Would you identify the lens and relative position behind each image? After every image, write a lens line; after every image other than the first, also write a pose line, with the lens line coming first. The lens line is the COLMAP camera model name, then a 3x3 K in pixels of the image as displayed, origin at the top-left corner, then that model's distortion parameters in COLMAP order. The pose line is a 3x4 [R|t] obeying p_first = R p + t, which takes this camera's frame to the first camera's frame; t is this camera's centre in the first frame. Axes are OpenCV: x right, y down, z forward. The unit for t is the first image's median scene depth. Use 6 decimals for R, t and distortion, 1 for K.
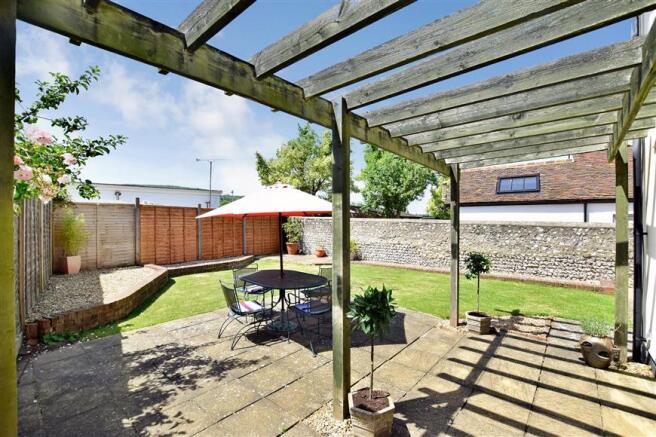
lens RADIAL K [[291.4, 0, 328.0], [0, 291.4, 218.5], [0, 0, 1]] dist [0.001767, 0.000133]
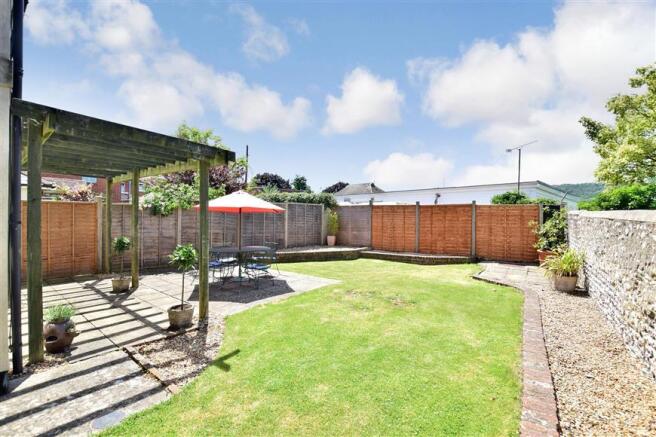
lens RADIAL K [[286.1, 0, 328.0], [0, 286.1, 218.5], [0, 0, 1]] dist [-0.002350, -0.000254]
pose [[0.047256, 0.005127, -0.998870, 0.683877], [-0.005116, 0.999975, 0.004891, 0.011795], [0.998870, 0.004879, 0.047281, 0.660574]]
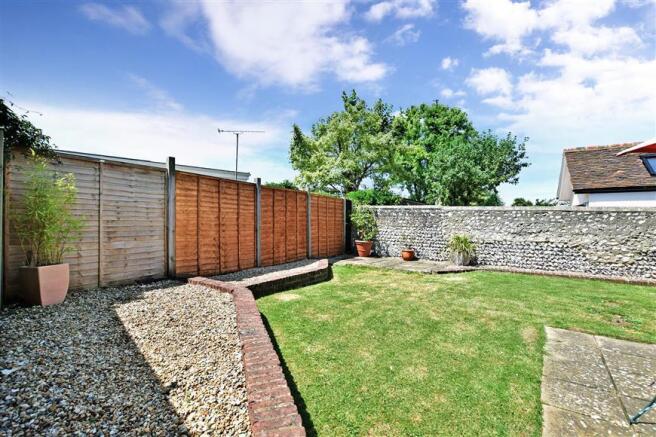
lens RADIAL K [[286.1, 0, 328.0], [0, 286.1, 218.5], [0, 0, 1]] dist [-0.002350, -0.000254]
pose [[0.996889, 0.008213, 0.078385, -0.366837], [-0.007940, 0.999961, -0.003789, 0.042283], [-0.078413, 0.003155, 0.996916, 0.399974]]
